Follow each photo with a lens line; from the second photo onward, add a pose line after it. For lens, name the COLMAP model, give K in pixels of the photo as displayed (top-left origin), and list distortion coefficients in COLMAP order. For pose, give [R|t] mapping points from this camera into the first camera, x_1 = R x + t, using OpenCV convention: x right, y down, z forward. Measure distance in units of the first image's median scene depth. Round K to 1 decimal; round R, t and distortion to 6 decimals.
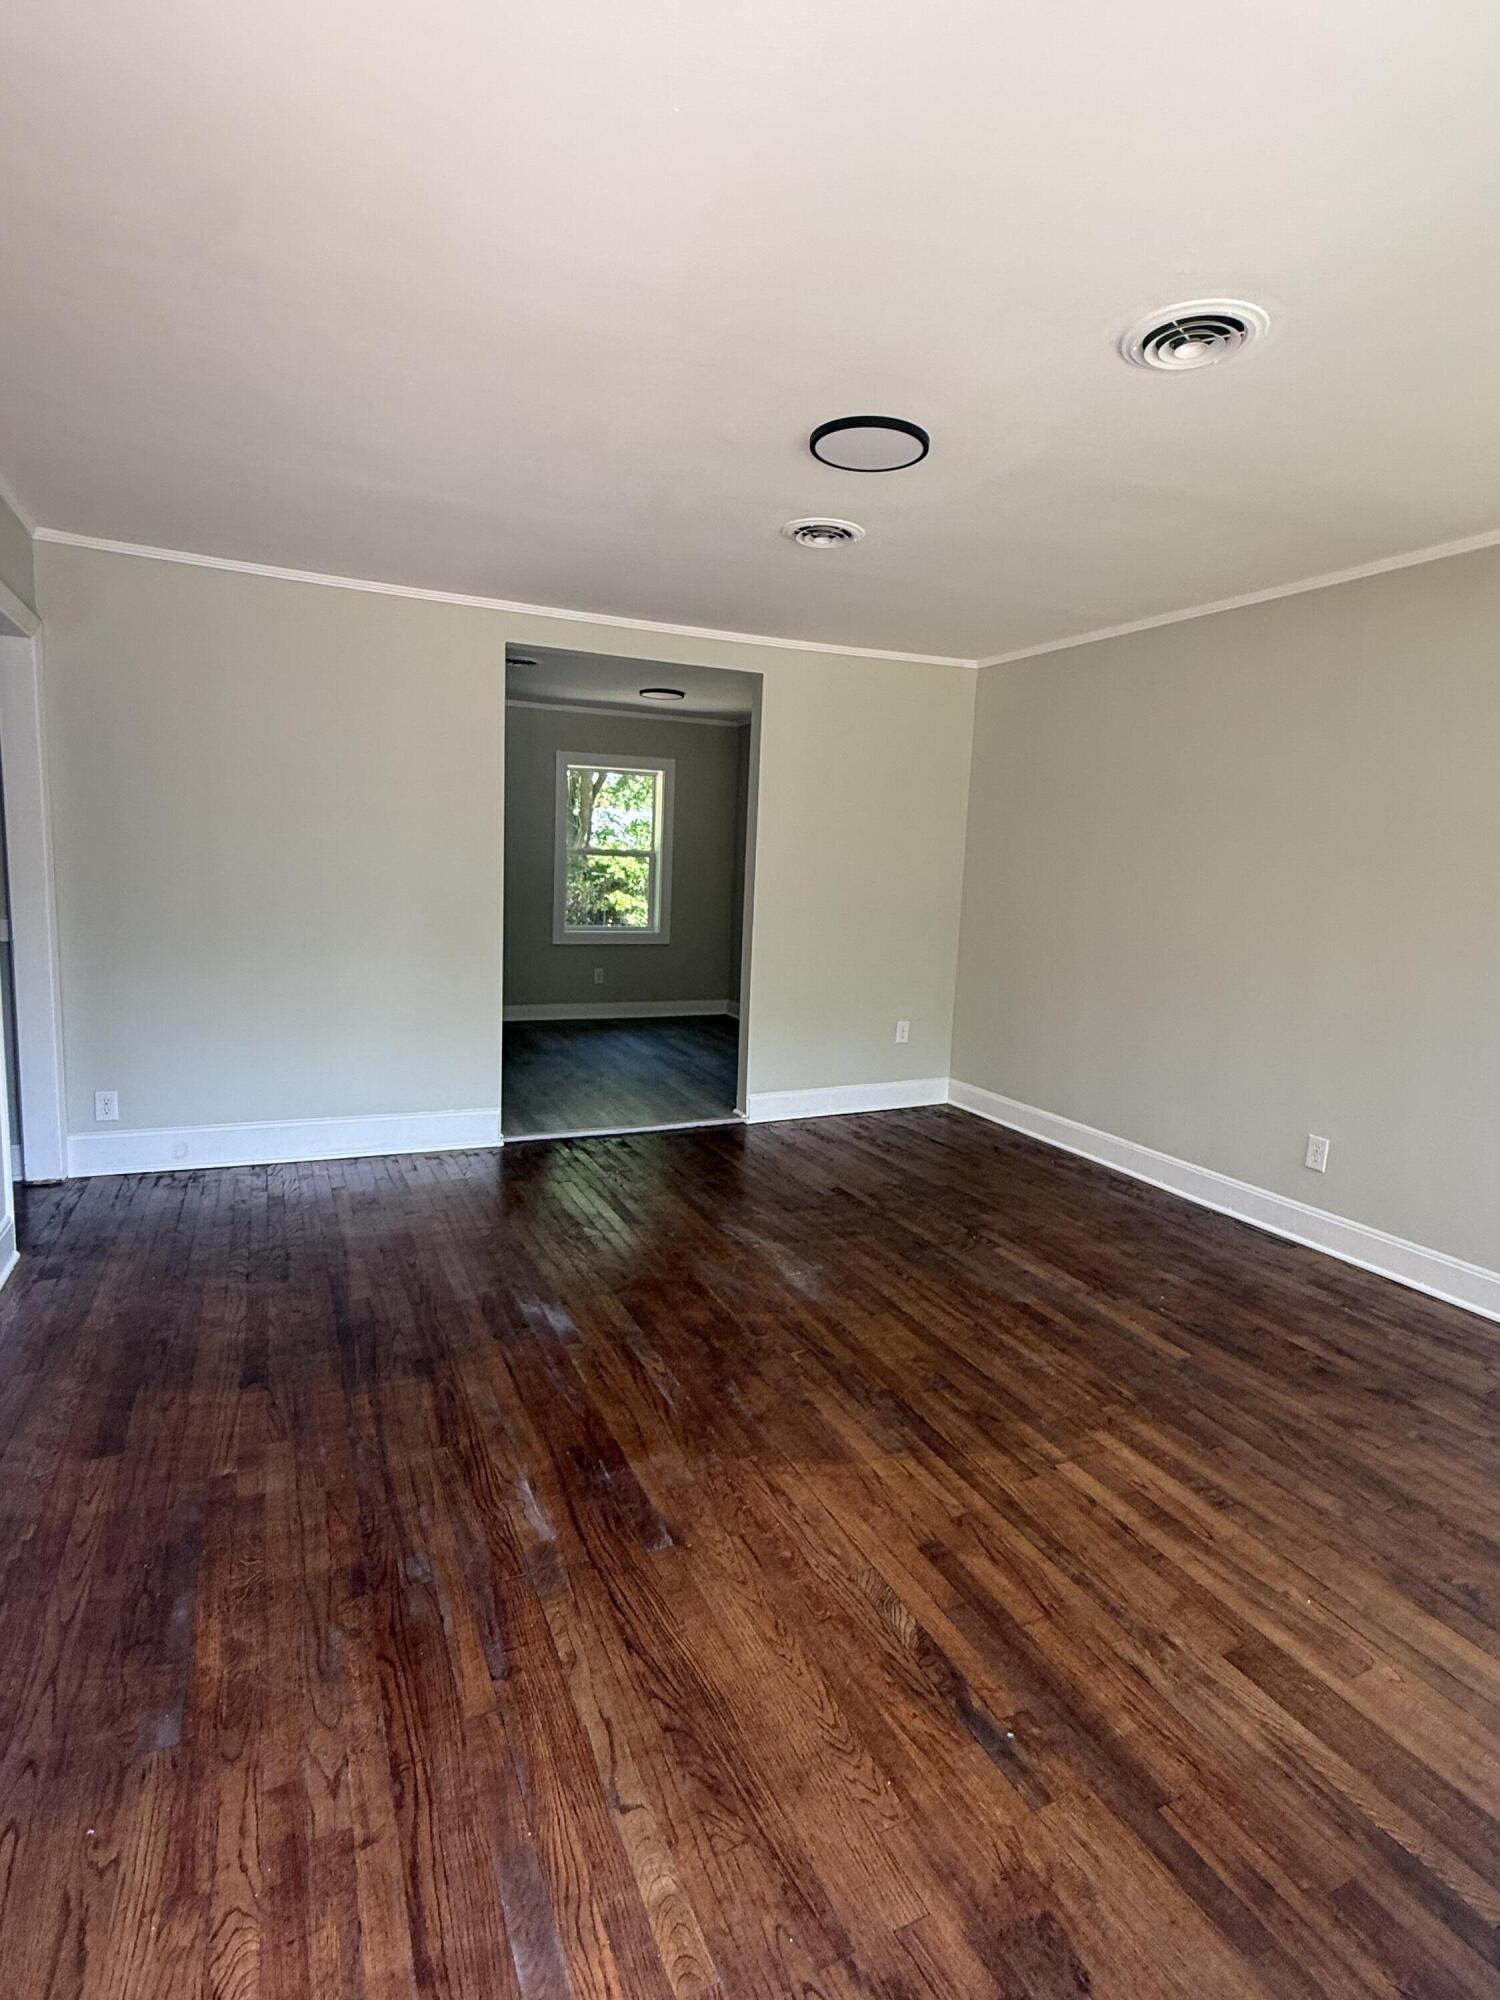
lens RADIAL K [[1033.9, 0, 750.0], [0, 1033.9, 1000.0], [0, 0, 1]] dist [0.001733, -0.000248]
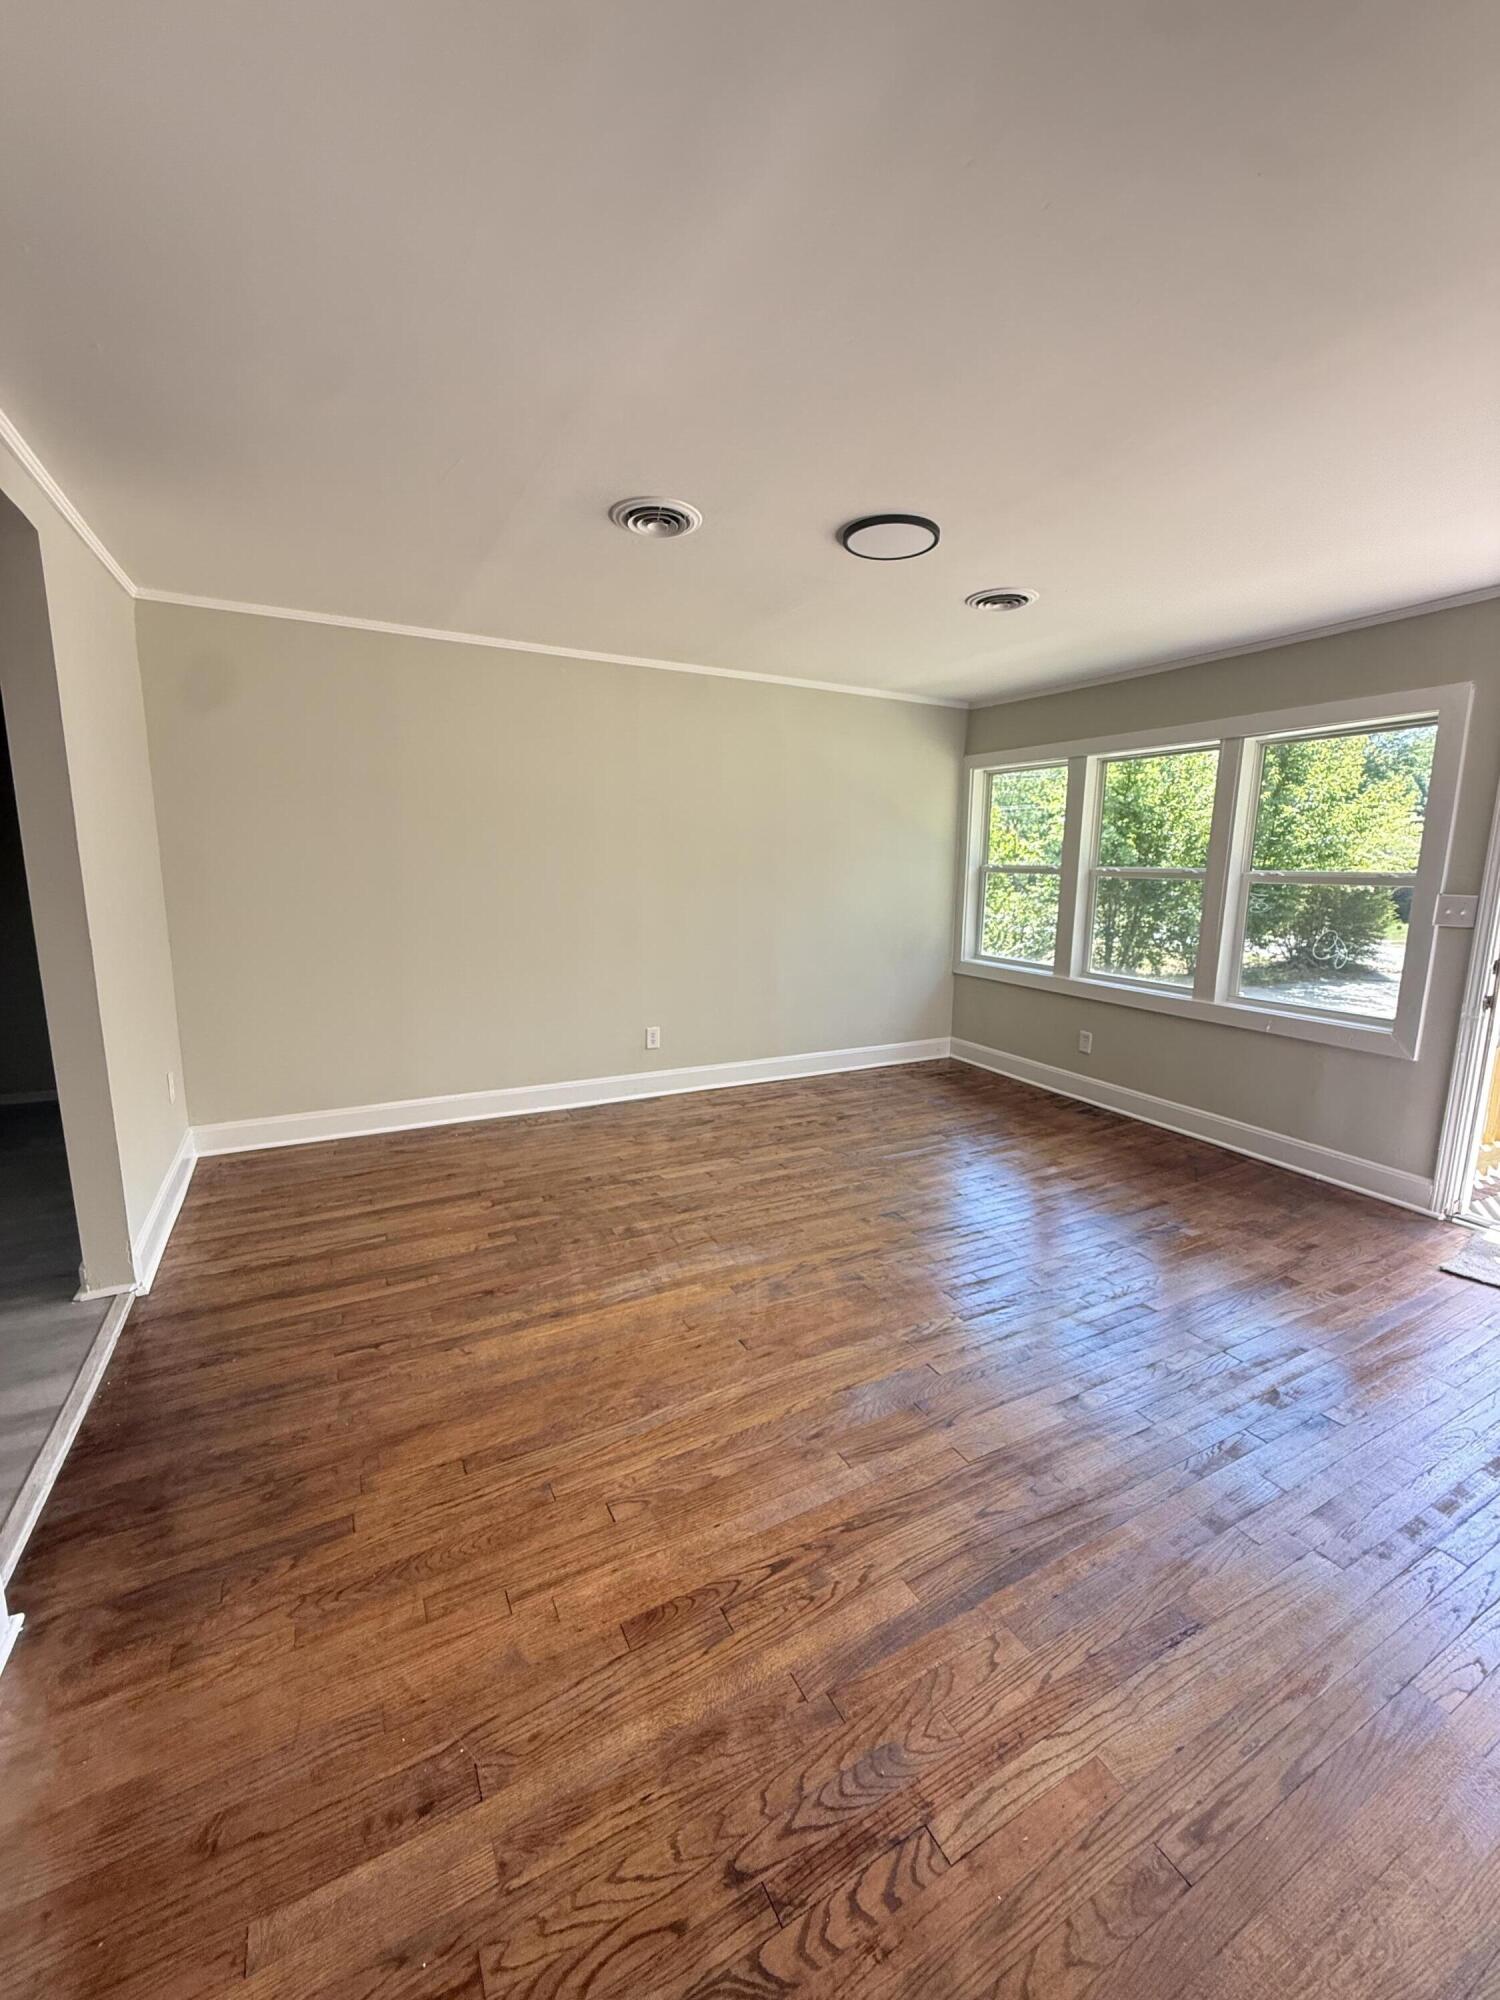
lens RADIAL K [[804.3, 0, 723.2], [0, 804.3, 987.1], [0, 0, 1]] dist [-0.000503, -0.000096]
pose [[-0.054342, -0.199706, 0.978348, -0.696781], [0.119734, 0.971423, 0.204943, -0.182282], [-0.991318, 0.128278, -0.028878, 0.948903]]
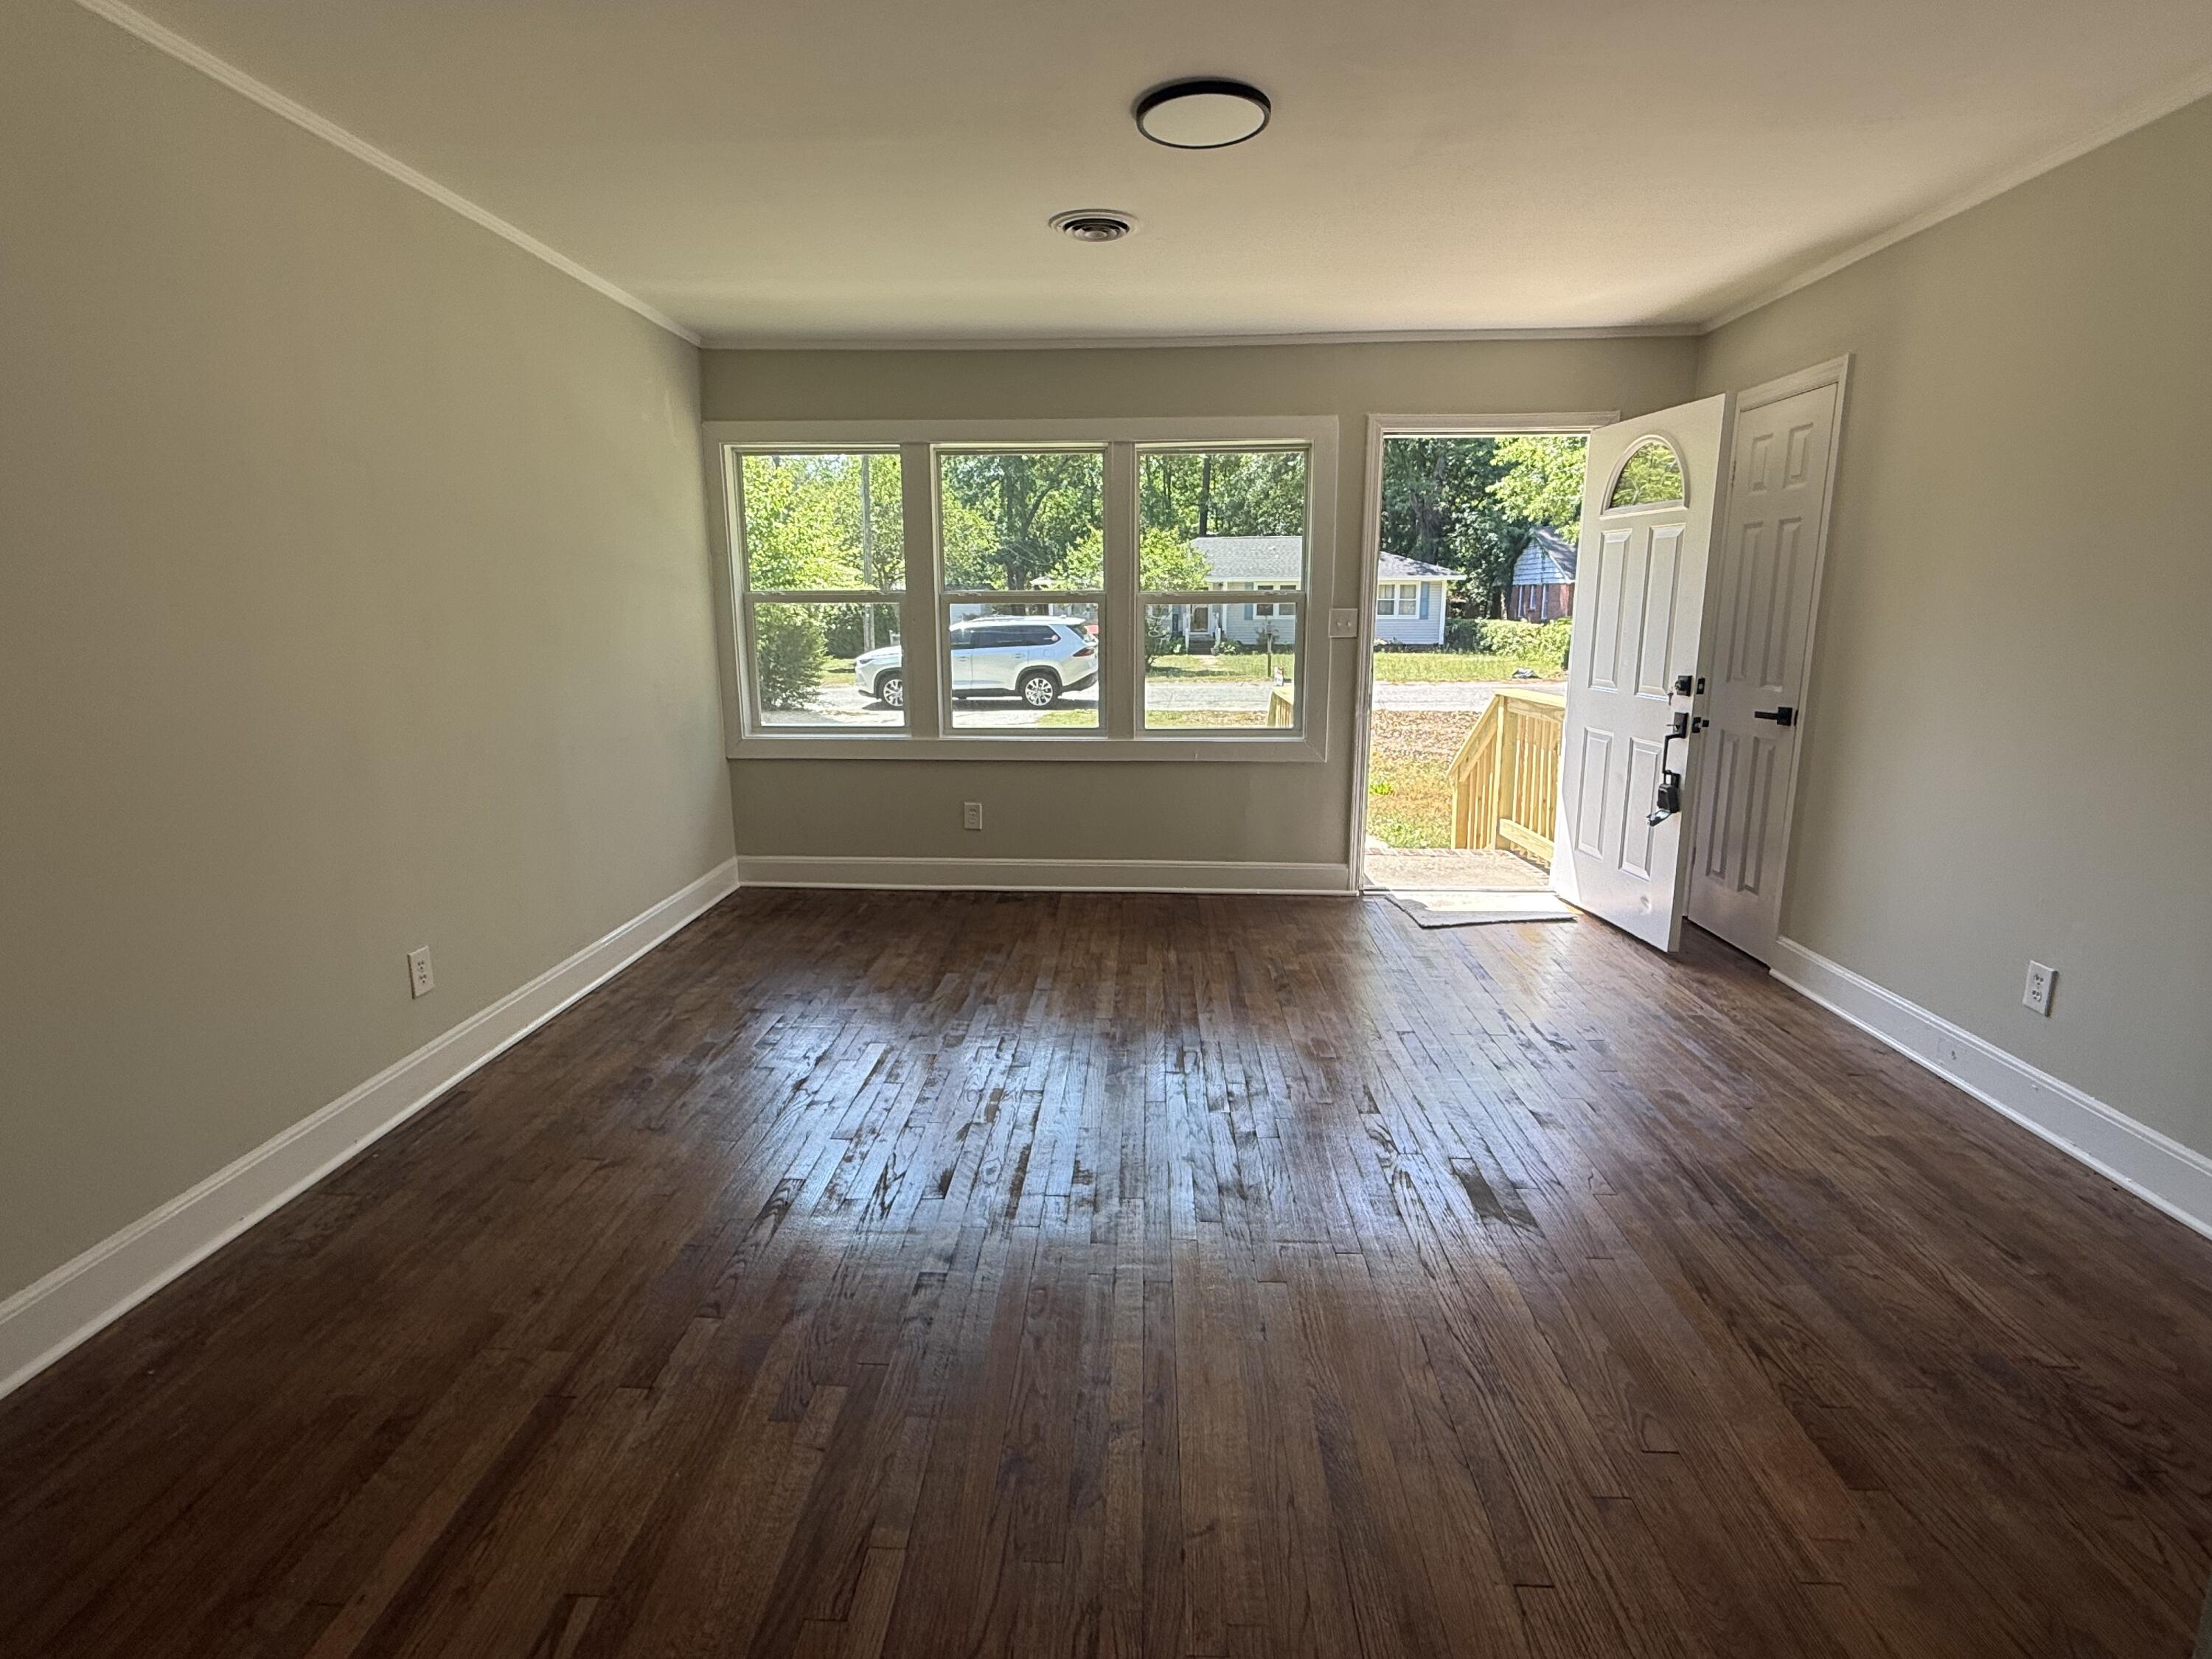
lens RADIAL K [[1143.5, 0, 1106.0], [0, 1143.5, 829.5], [0, 0, 1]] dist [0.001733, -0.000248]
pose [[-0.896338, -0.125725, 0.425173, -0.241435], [0.025013, 0.943087, 0.331604, -0.220137], [-0.442666, 0.307864, -0.842180, 1.497433]]
